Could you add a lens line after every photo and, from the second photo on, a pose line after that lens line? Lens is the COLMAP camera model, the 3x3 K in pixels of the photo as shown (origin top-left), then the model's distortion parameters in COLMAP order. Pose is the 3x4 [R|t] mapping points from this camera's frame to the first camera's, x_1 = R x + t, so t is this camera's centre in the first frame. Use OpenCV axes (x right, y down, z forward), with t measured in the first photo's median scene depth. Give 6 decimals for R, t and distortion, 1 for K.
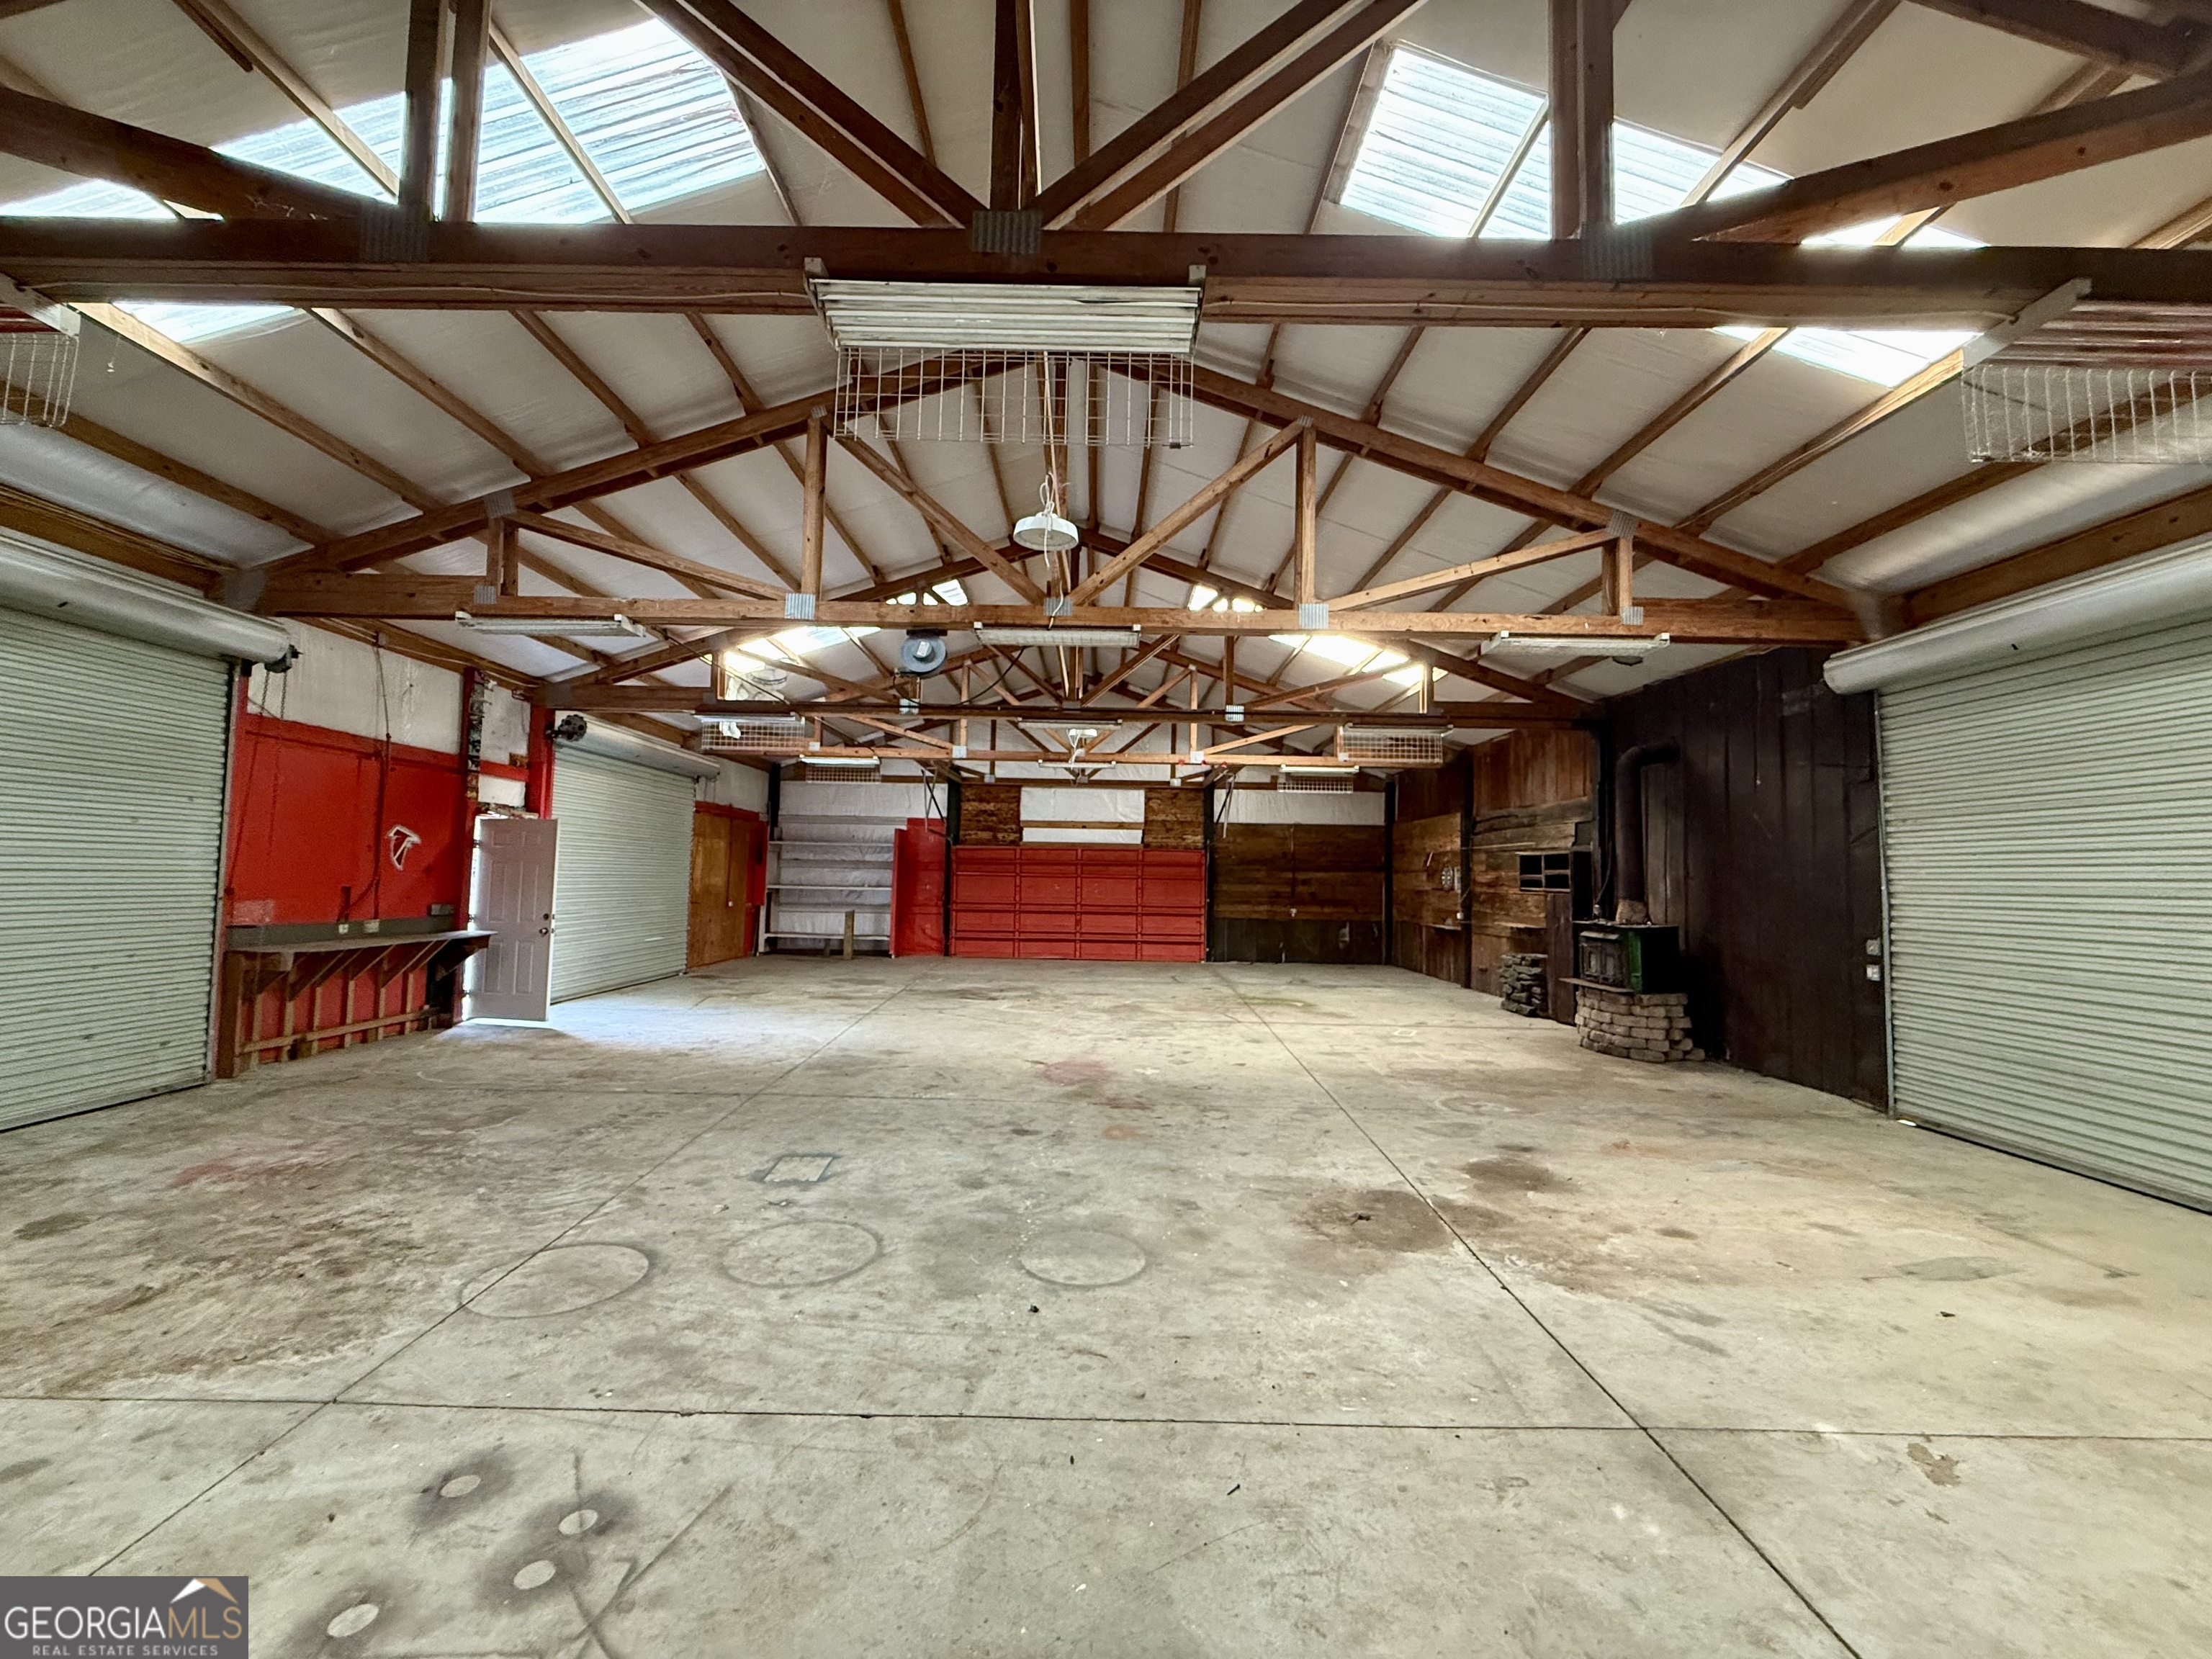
lens RADIAL K [[883.6, 0, 1099.3], [0, 883.6, 835.7], [0, 0, 1]] dist [-0.002420, -0.000027]
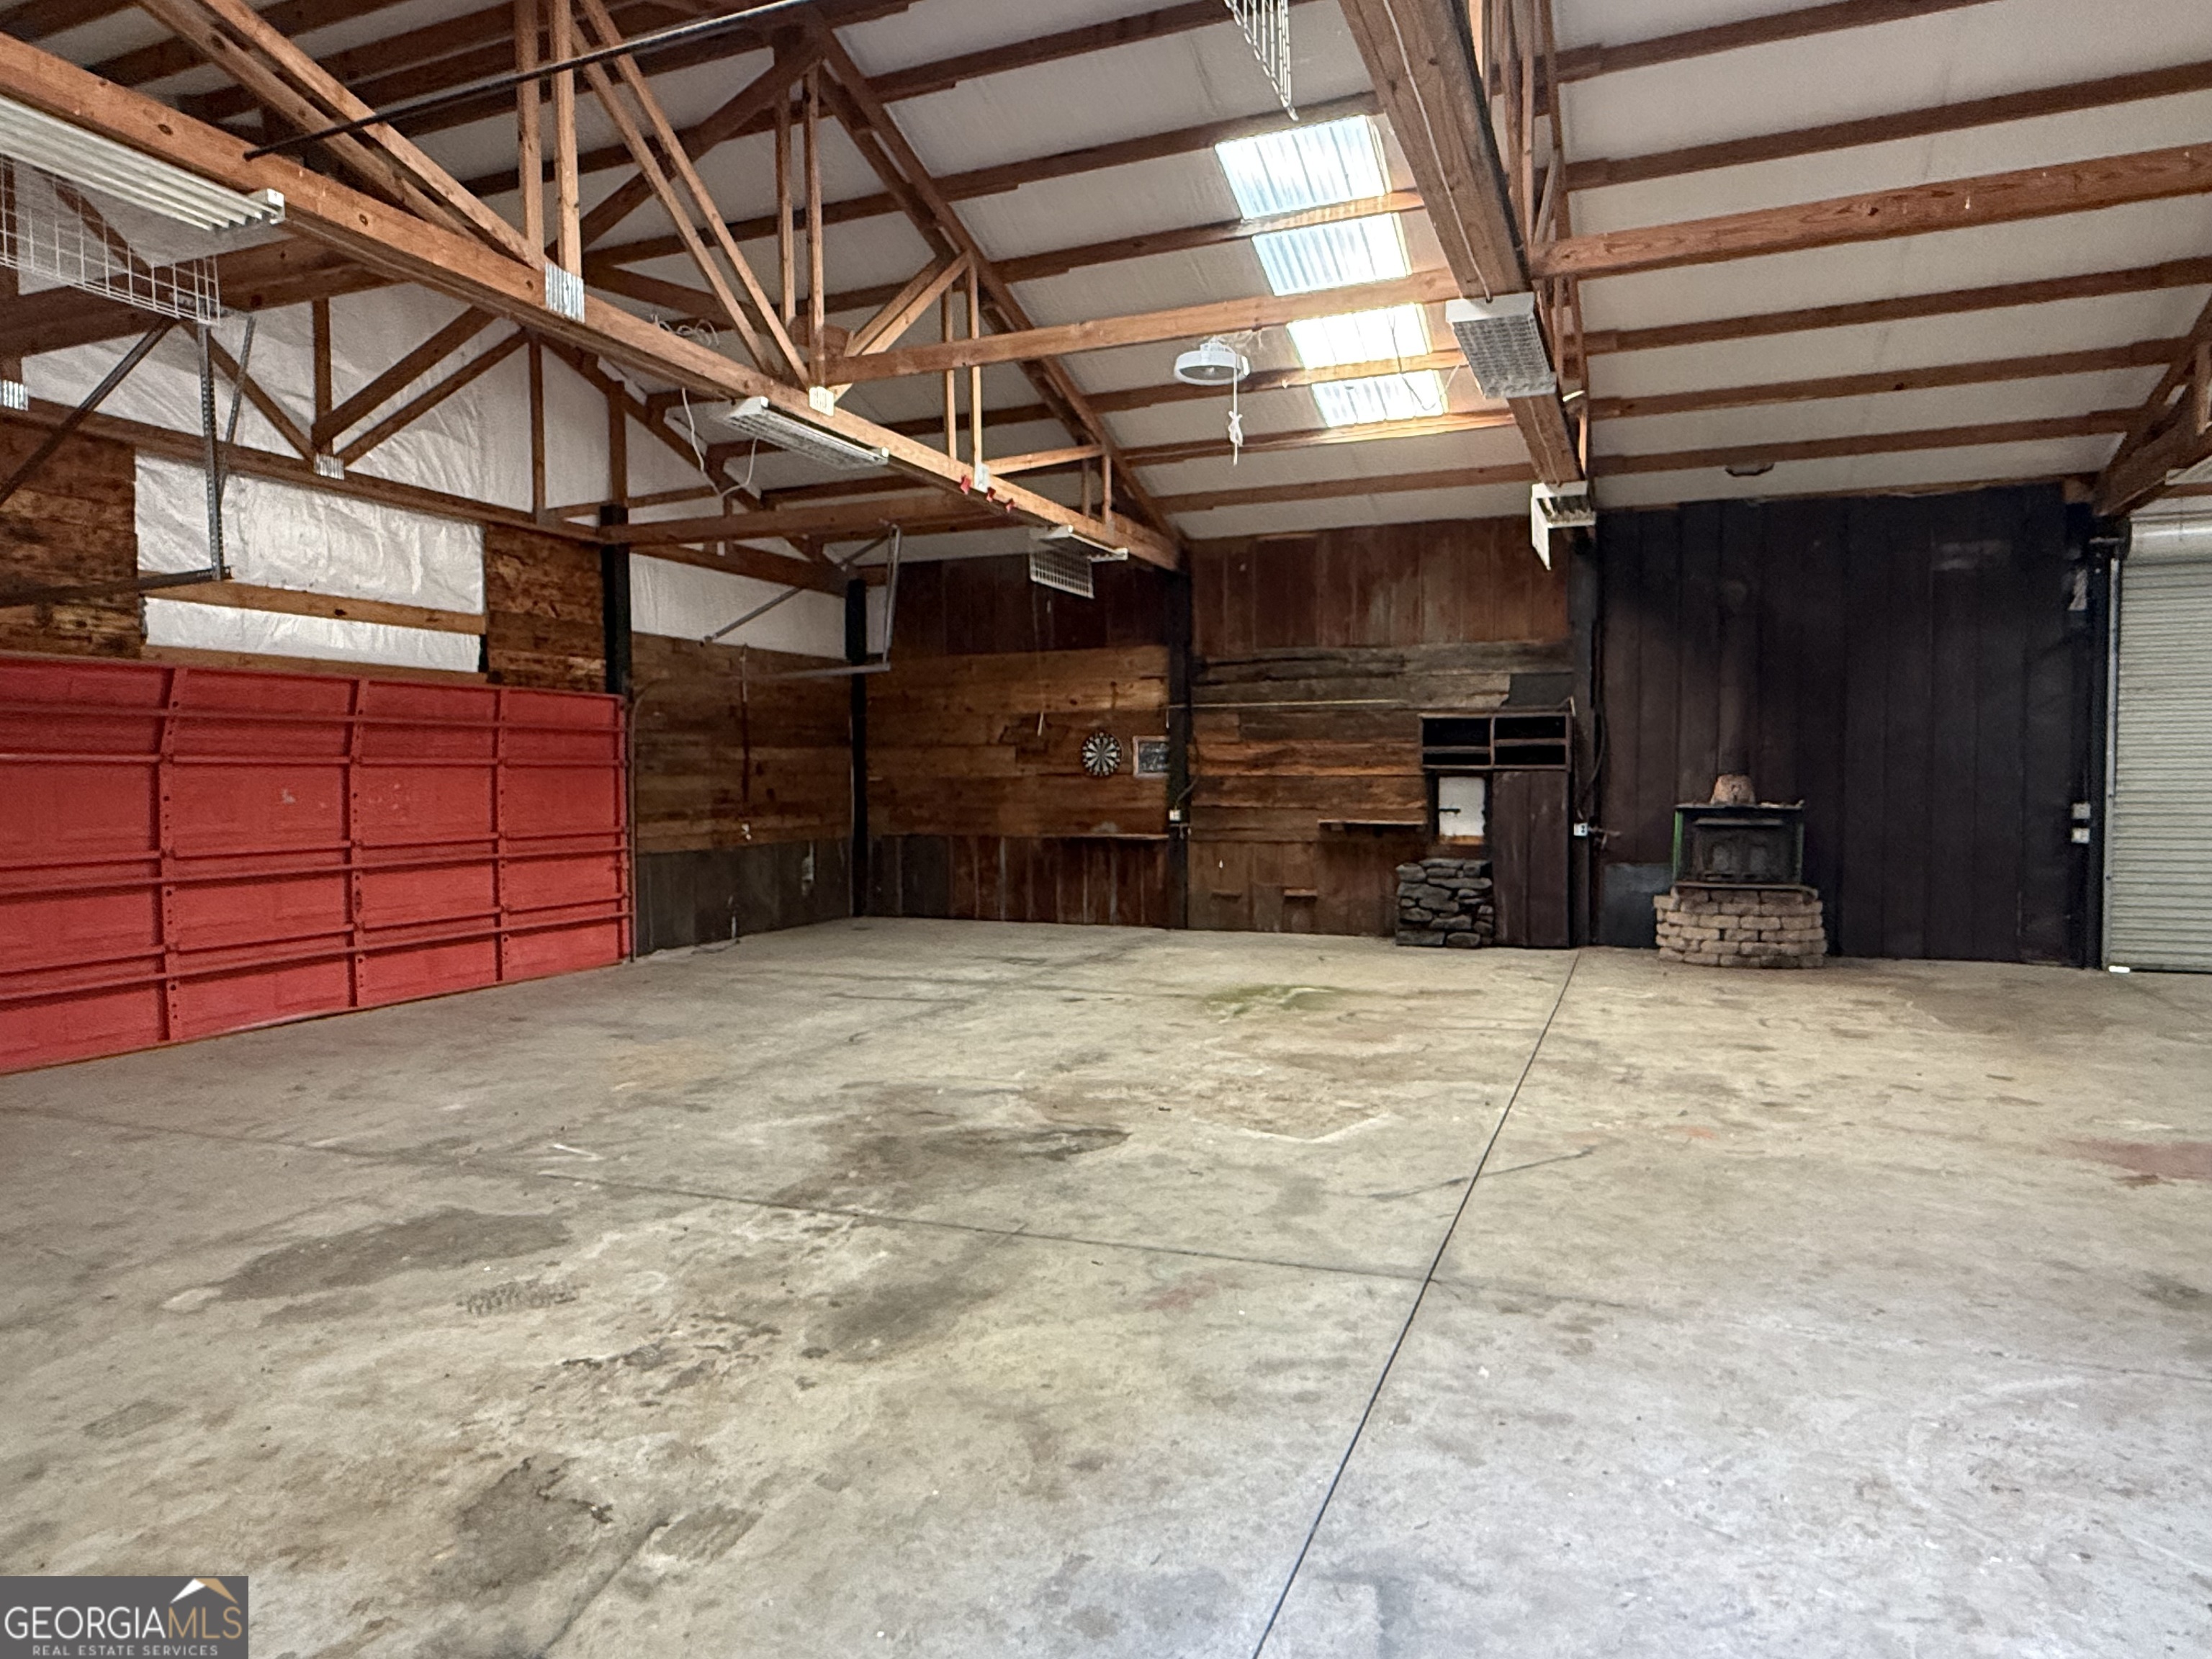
lens RADIAL K [[1361.1, 0, 1106.0], [0, 1361.1, 829.5], [0, 0, 1]] dist [0.002560, 0.002822]
pose [[0.382209, -0.059293, 0.922172, -0.387660], [-0.031199, 0.996542, 0.077006, 0.022778], [-0.923549, -0.058203, 0.379037, 0.543634]]
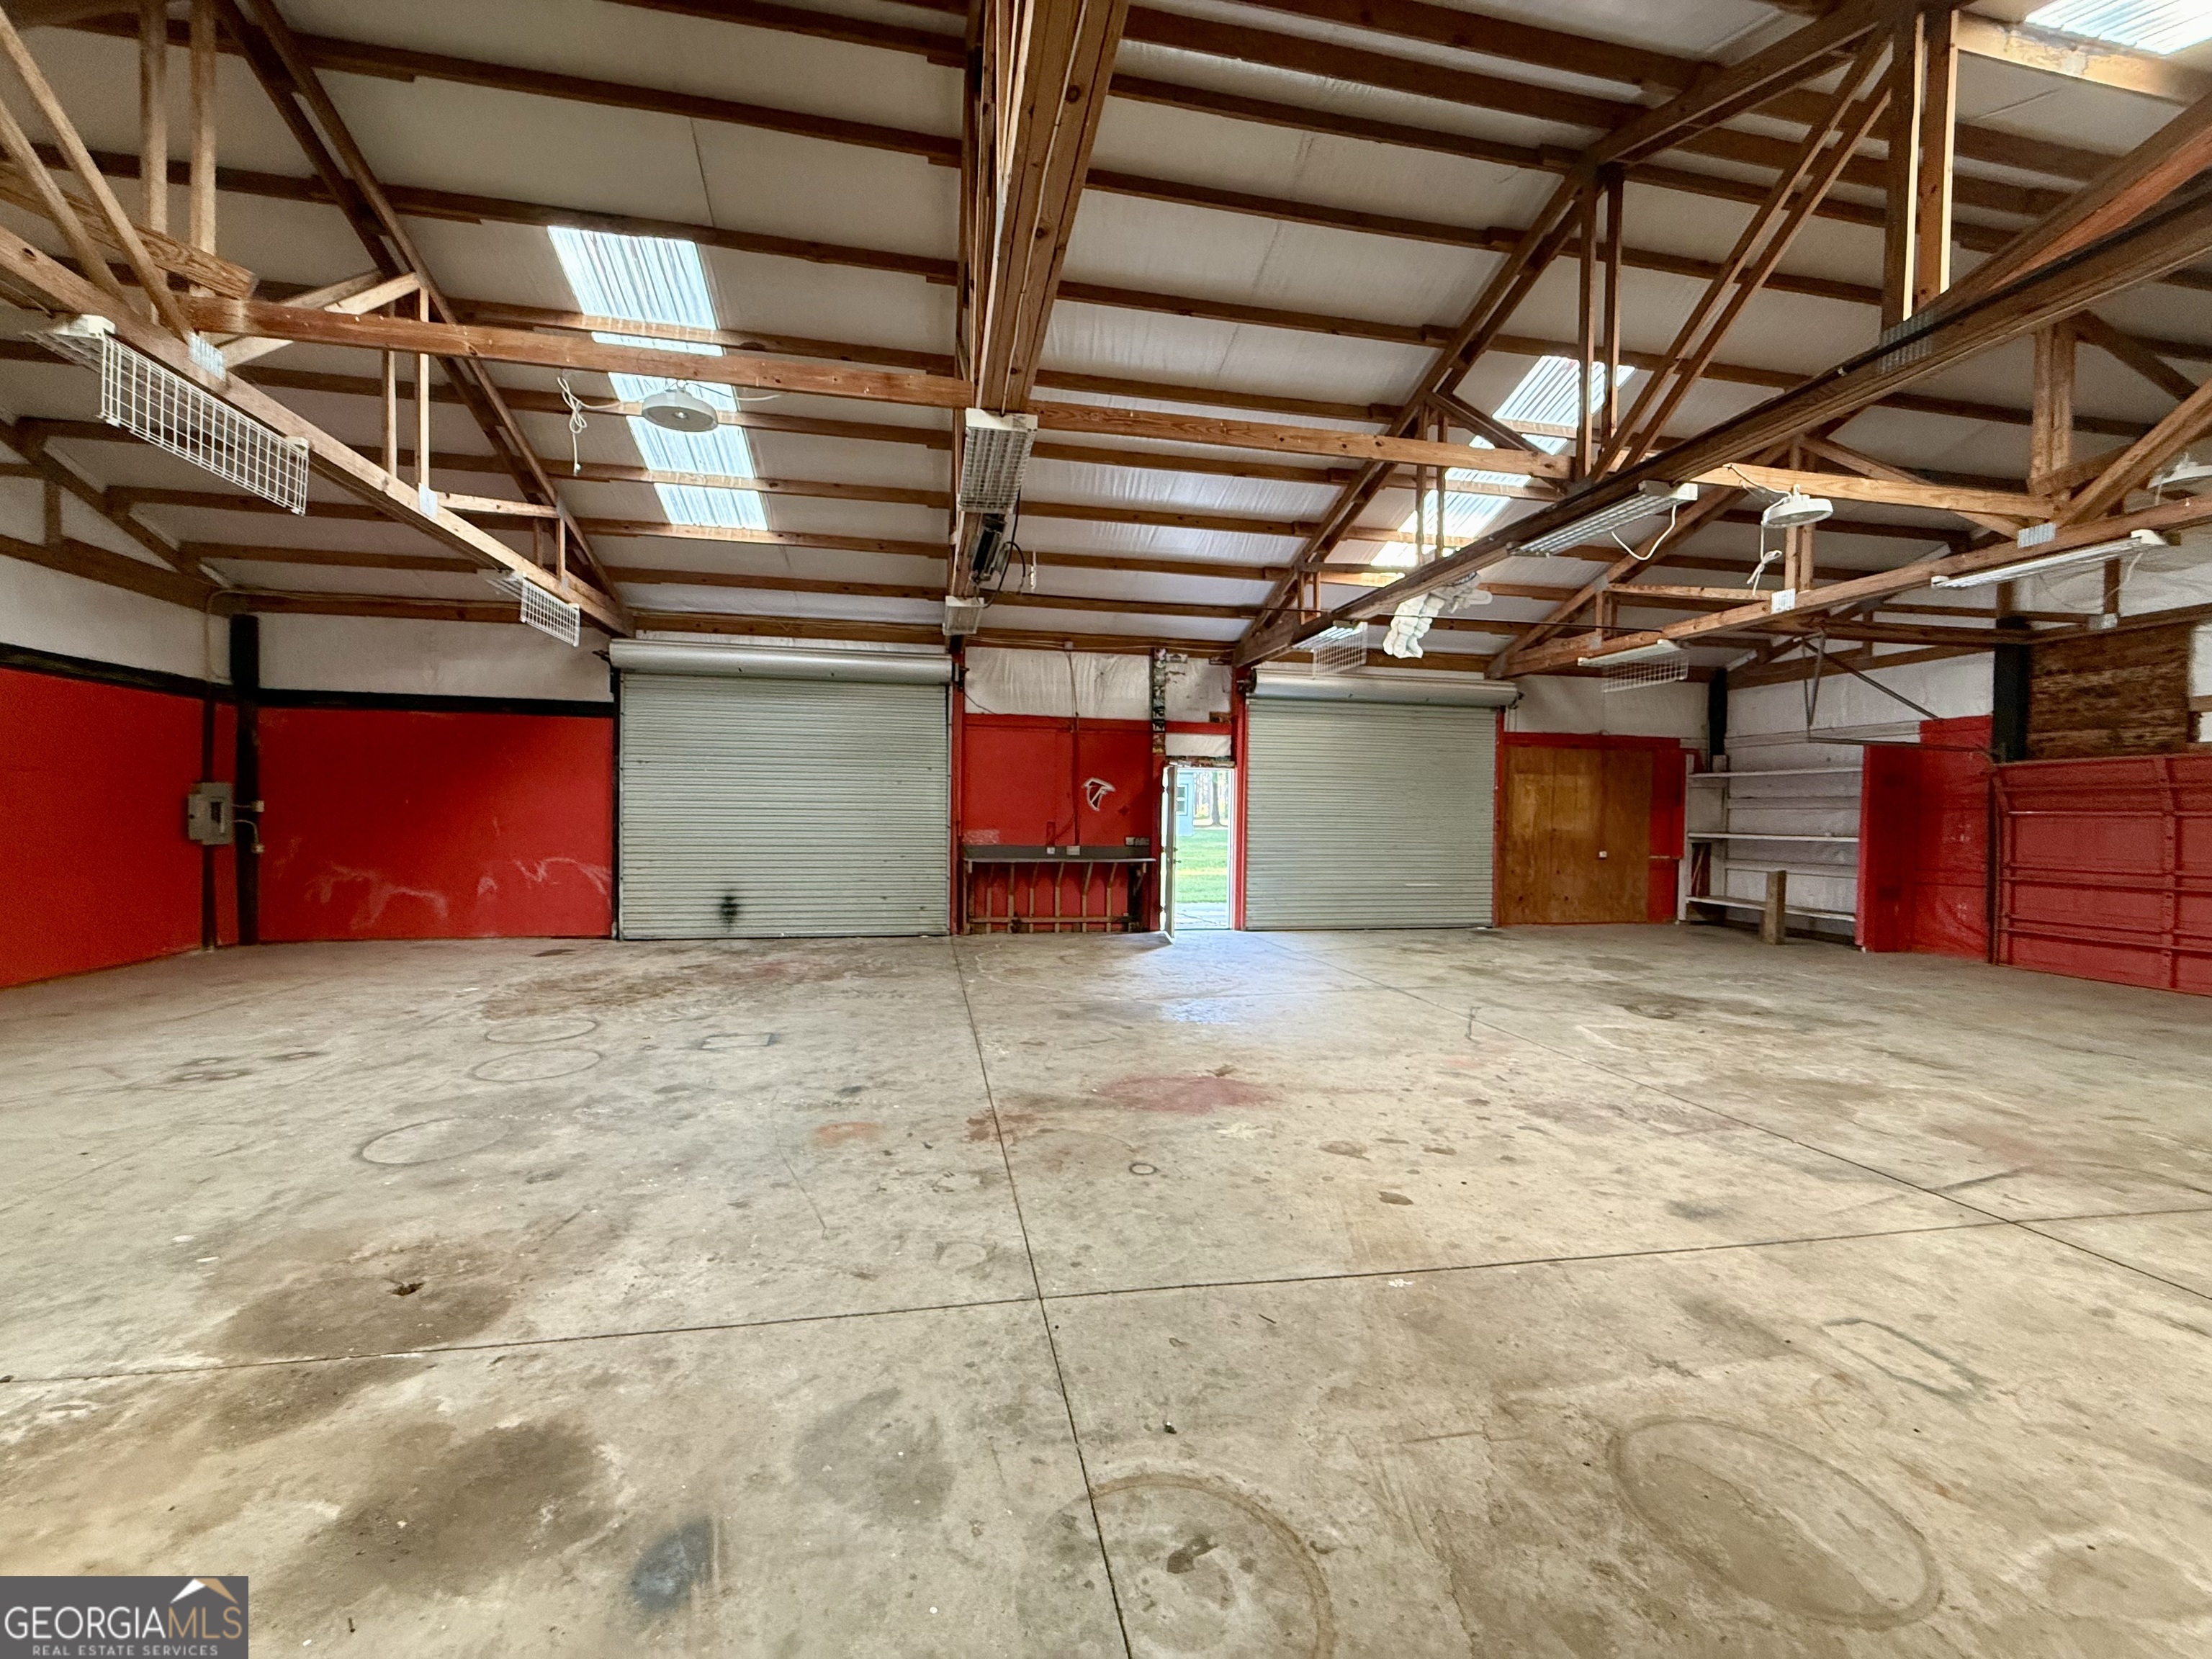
lens RADIAL K [[883.6, 0, 1099.3], [0, 883.6, 835.7], [0, 0, 1]] dist [-0.002420, -0.000027]
pose [[0.190675, 0.008353, -0.981618, 0.260623], [0.038391, 0.999135, 0.015960, 0.026328], [0.980902, -0.040728, 0.190190, 0.349917]]
